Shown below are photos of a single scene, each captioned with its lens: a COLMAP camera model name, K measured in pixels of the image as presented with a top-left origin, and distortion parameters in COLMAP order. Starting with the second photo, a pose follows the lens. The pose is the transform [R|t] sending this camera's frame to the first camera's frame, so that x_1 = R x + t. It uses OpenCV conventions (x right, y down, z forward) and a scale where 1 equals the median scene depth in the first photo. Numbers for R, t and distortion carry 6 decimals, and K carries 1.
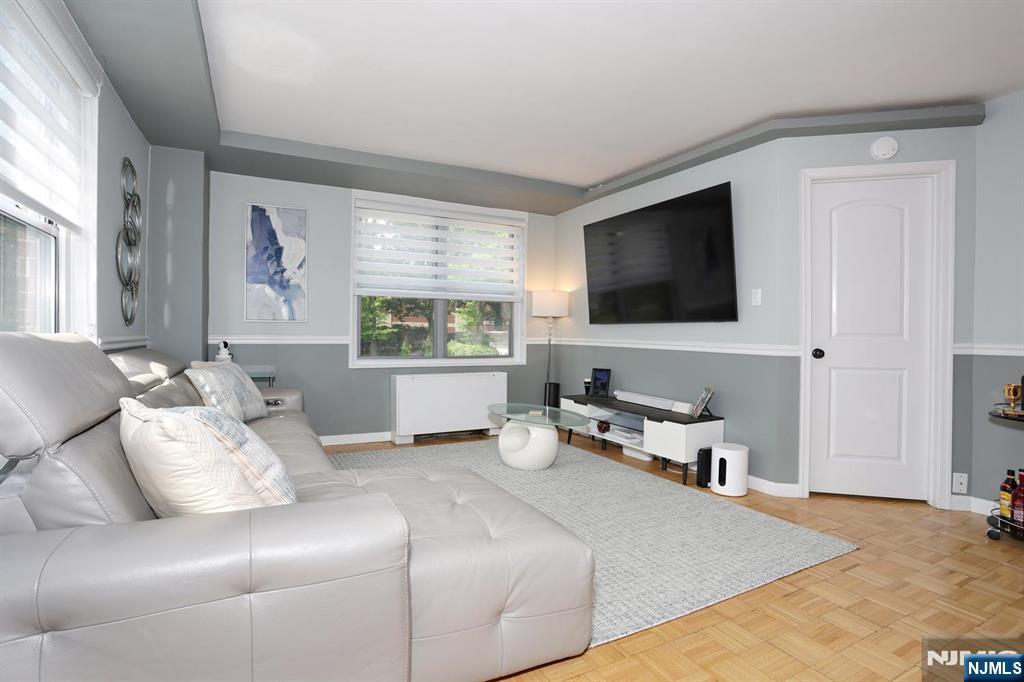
lens RADIAL K [[496.8, 0, 509.8], [0, 496.8, 337.9], [0, 0, 1]] dist [-0.065112, 0.024507]
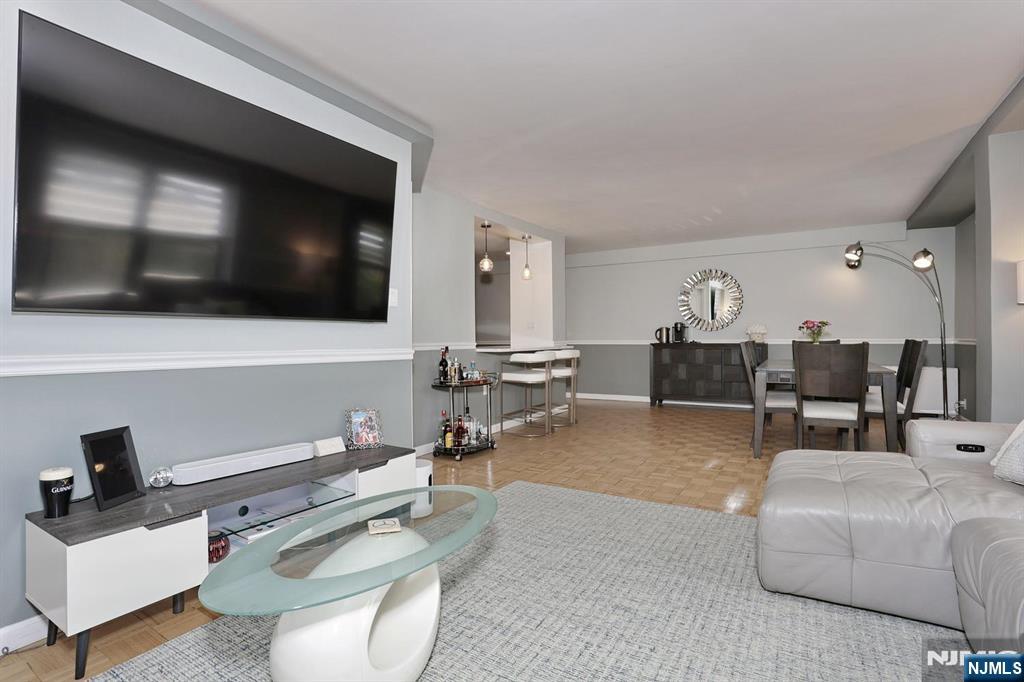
lens RADIAL K [[496.8, 0, 511.9], [0, 496.8, 336.7], [0, 0, 1]] dist [-0.065112, 0.024507]
pose [[-0.510672, -0.001415, 0.859774, -0.324643], [0.008851, 0.999937, 0.006903, -0.010571], [-0.859730, 0.011136, -0.510627, 1.016034]]
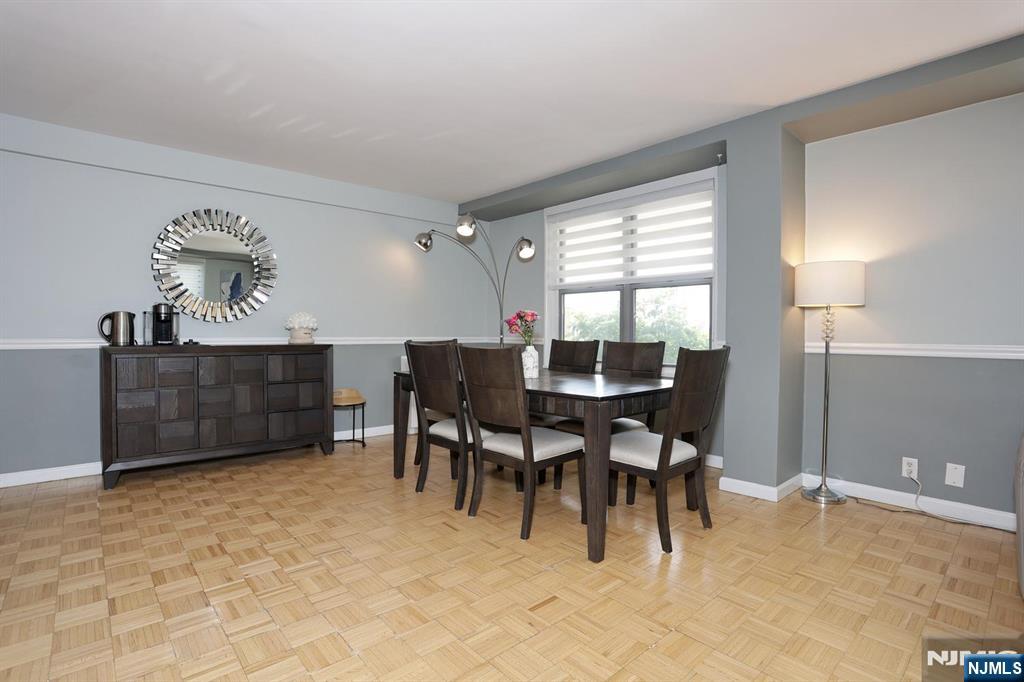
lens RADIAL K [[496.8, 0, 505.8], [0, 496.8, 340.8], [0, 0, 1]] dist [-0.065112, 0.024507]
pose [[-0.970353, -0.008560, -0.241540, 0.502924], [-0.014626, 0.999621, 0.023328, -0.006424], [0.241249, 0.026170, -0.970110, 0.577891]]
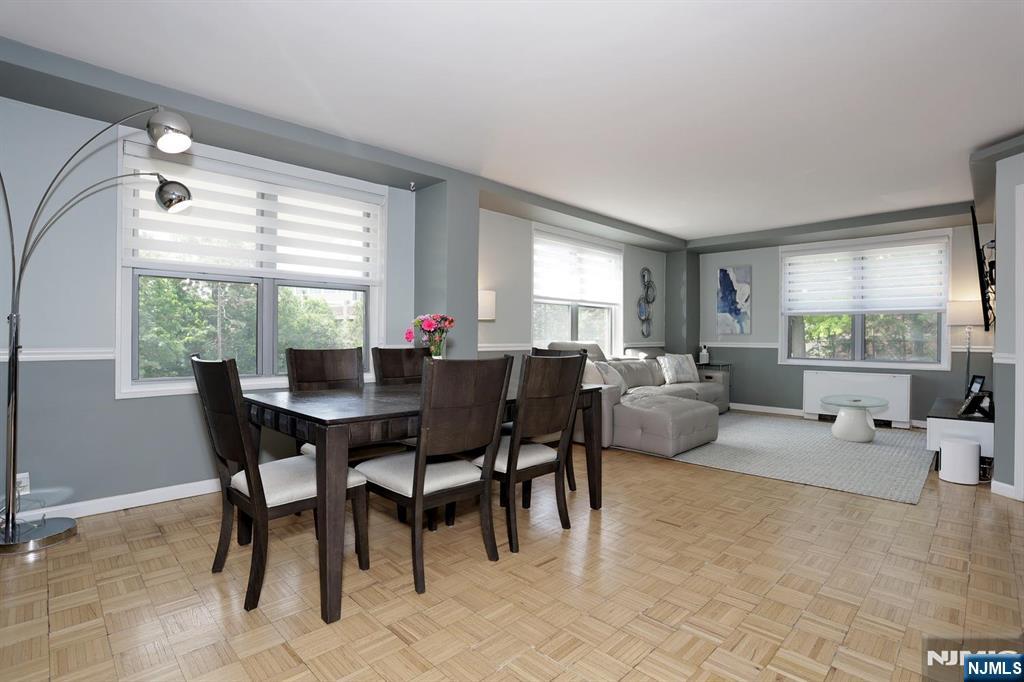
lens RADIAL K [[496.8, 0, 507.0], [0, 496.8, 338.0], [0, 0, 1]] dist [-0.065112, 0.024507]
pose [[0.295743, -0.002629, -0.955264, 0.941968], [-0.009817, 0.999935, -0.005791, -0.001500], [0.955217, 0.011090, 0.295698, -0.269587]]
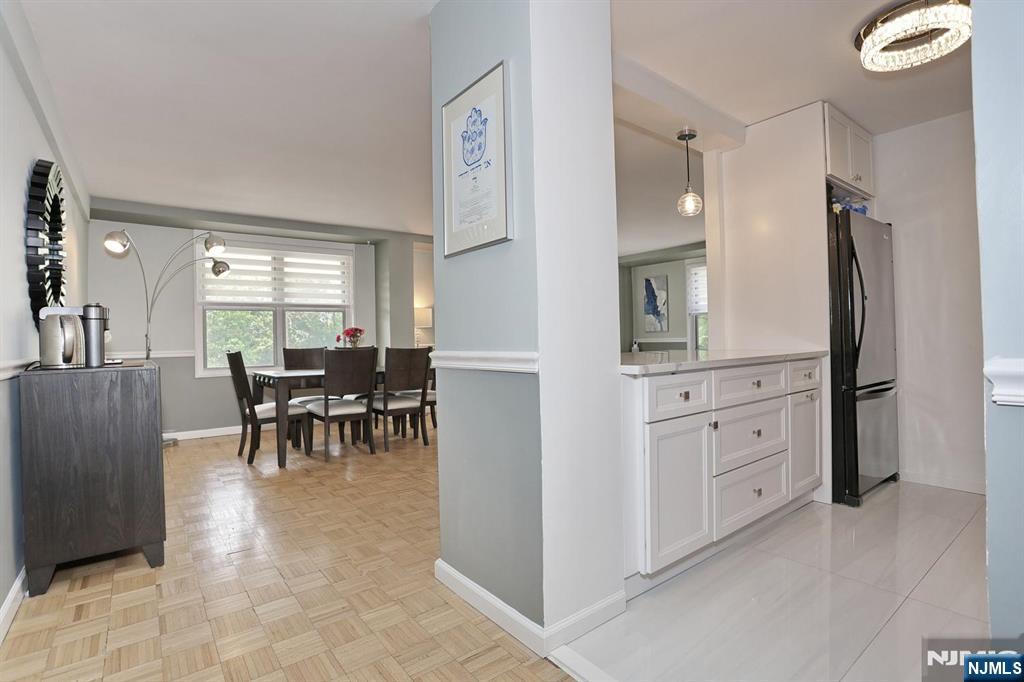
lens RADIAL K [[496.8, 0, 508.9], [0, 496.8, 337.4], [0, 0, 1]] dist [-0.065112, 0.024507]
pose [[0.171283, -0.016827, -0.985078, 1.541829], [0.016395, 0.999764, -0.014227, 0.012536], [0.985085, -0.013713, 0.171518, 0.003172]]
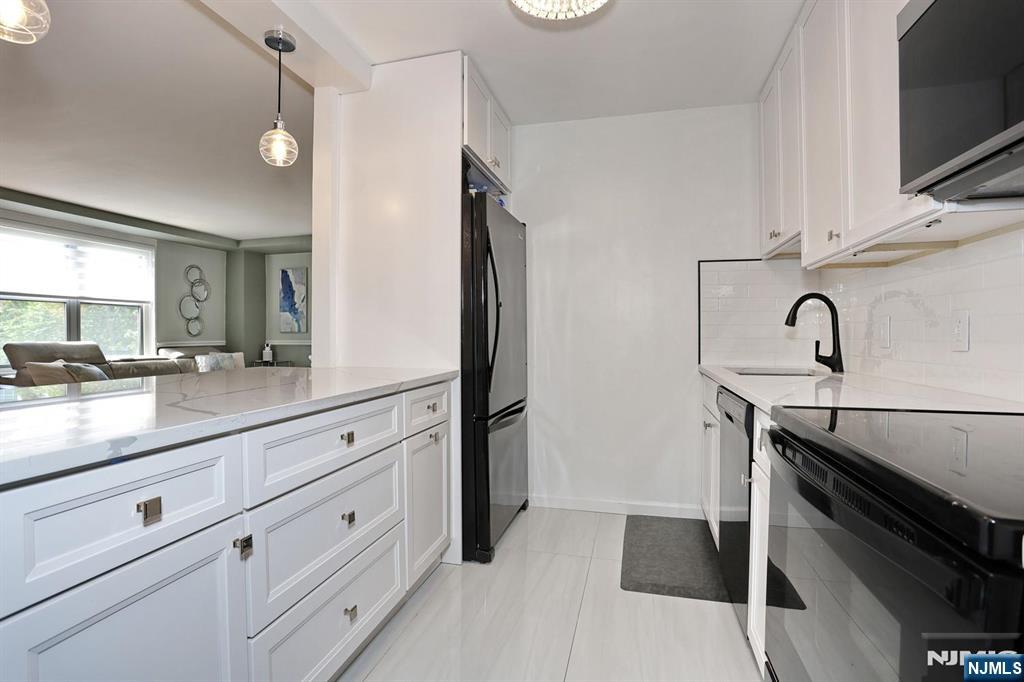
lens RADIAL K [[496.8, 0, 509.2], [0, 496.8, 341.6], [0, 0, 1]] dist [-0.065112, 0.024507]
pose [[0.739673, -0.000014, -0.672966, 1.356231], [0.004656, 0.999976, 0.005098, -0.004259], [0.672950, -0.006904, 0.739656, 0.194747]]
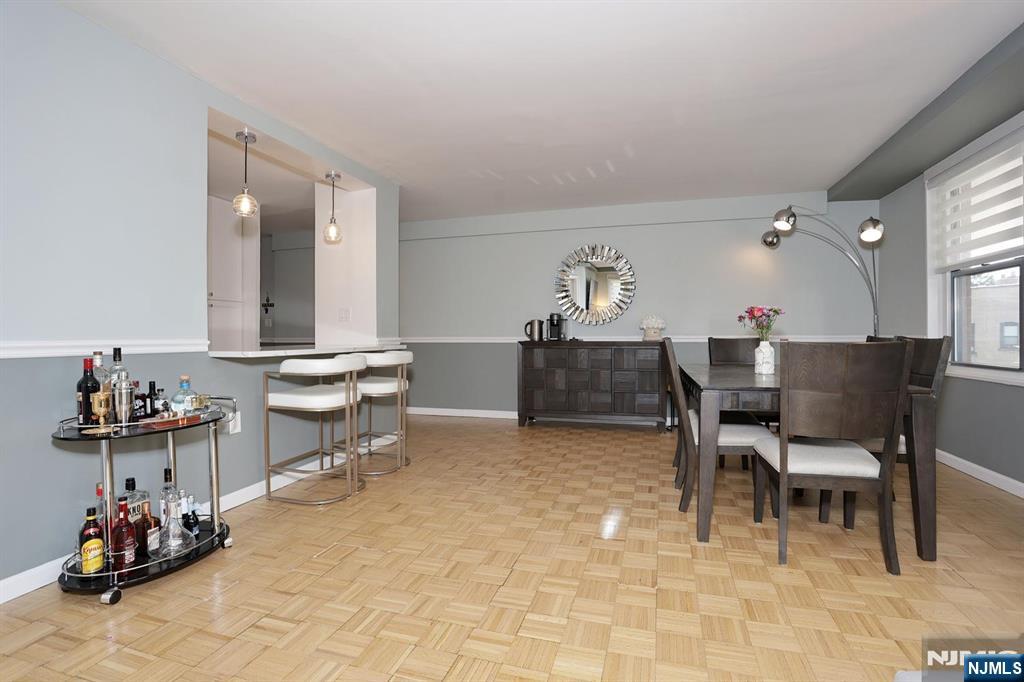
lens RADIAL K [[496.8, 0, 506.9], [0, 496.8, 337.7], [0, 0, 1]] dist [-0.065112, 0.024507]
pose [[-0.710813, -0.008607, 0.703328, 0.035985], [0.003462, 0.999870, 0.015735, 0.000015], [-0.703372, 0.013619, -0.710691, 0.647092]]
